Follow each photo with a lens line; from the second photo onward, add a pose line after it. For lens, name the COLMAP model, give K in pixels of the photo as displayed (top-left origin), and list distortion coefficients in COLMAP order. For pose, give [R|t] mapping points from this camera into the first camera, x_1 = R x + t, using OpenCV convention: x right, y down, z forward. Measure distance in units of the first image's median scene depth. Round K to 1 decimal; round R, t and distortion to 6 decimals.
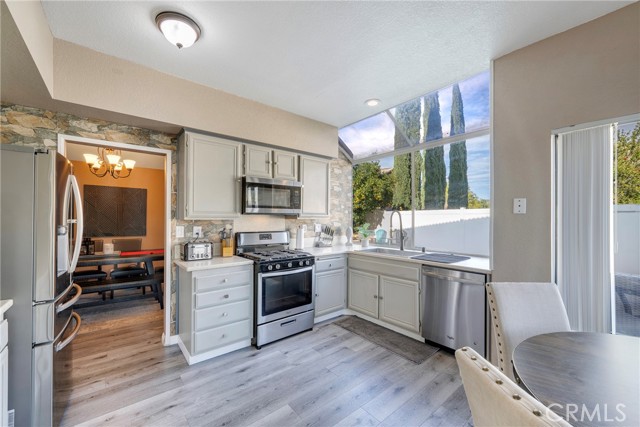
lens RADIAL K [[257.2, 0, 319.7], [0, 257.2, 217.7], [0, 0, 1]] dist [0.000116, -0.000266]
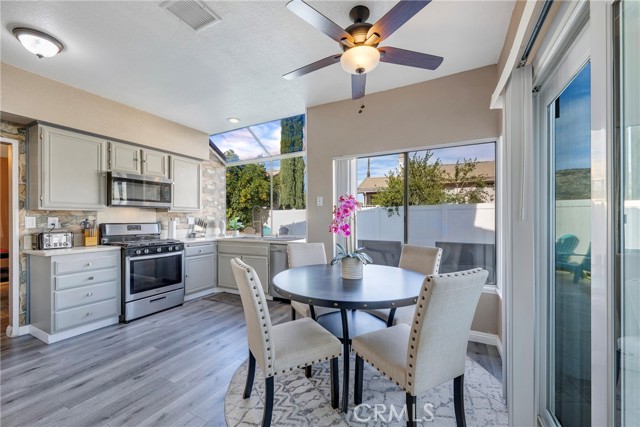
lens RADIAL K [[257.2, 0, 321.2], [0, 257.2, 219.6], [0, 0, 1]] dist [0.000116, -0.000266]
pose [[0.918232, -0.007026, 0.395982, 0.097255], [0.005405, 0.999972, 0.005208, 0.043222], [-0.396007, -0.002642, 0.918244, -0.356893]]
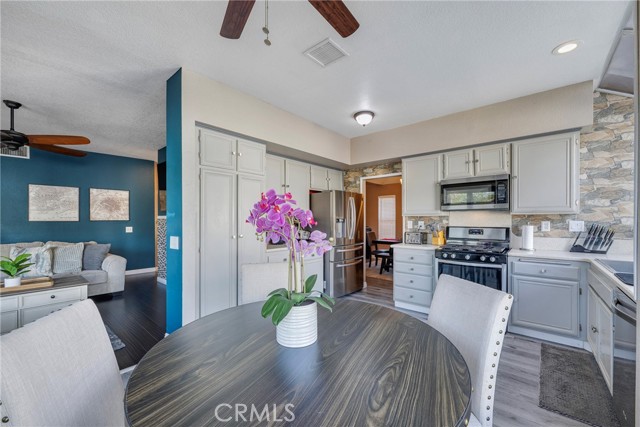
lens RADIAL K [[257.2, 0, 319.1], [0, 257.2, 220.3], [0, 0, 1]] dist [0.000116, -0.000266]
pose [[0.171808, -0.001704, -0.985129, 0.810735], [0.004667, 0.999989, -0.000916, 0.028119], [0.985119, -0.004440, 0.171814, 0.208565]]
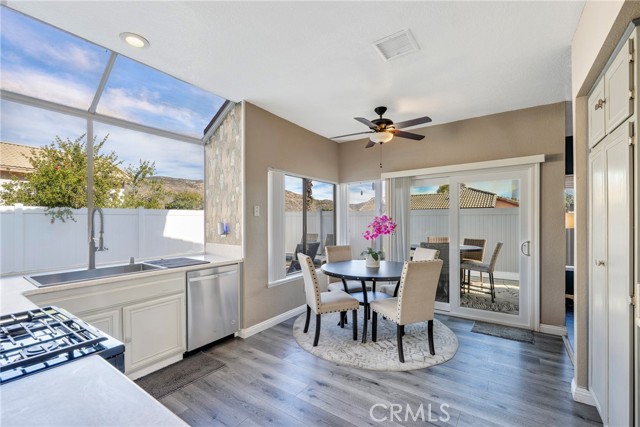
lens RADIAL K [[271.6, 0, 319.1], [0, 271.6, 220.4], [0, 0, 1]] dist [-0.000392, 0.000053]
pose [[-0.272176, -0.001325, 0.962246, -0.598316], [-0.000684, 0.999999, 0.001184, 0.003312], [-0.962247, -0.000336, -0.272177, 0.764035]]
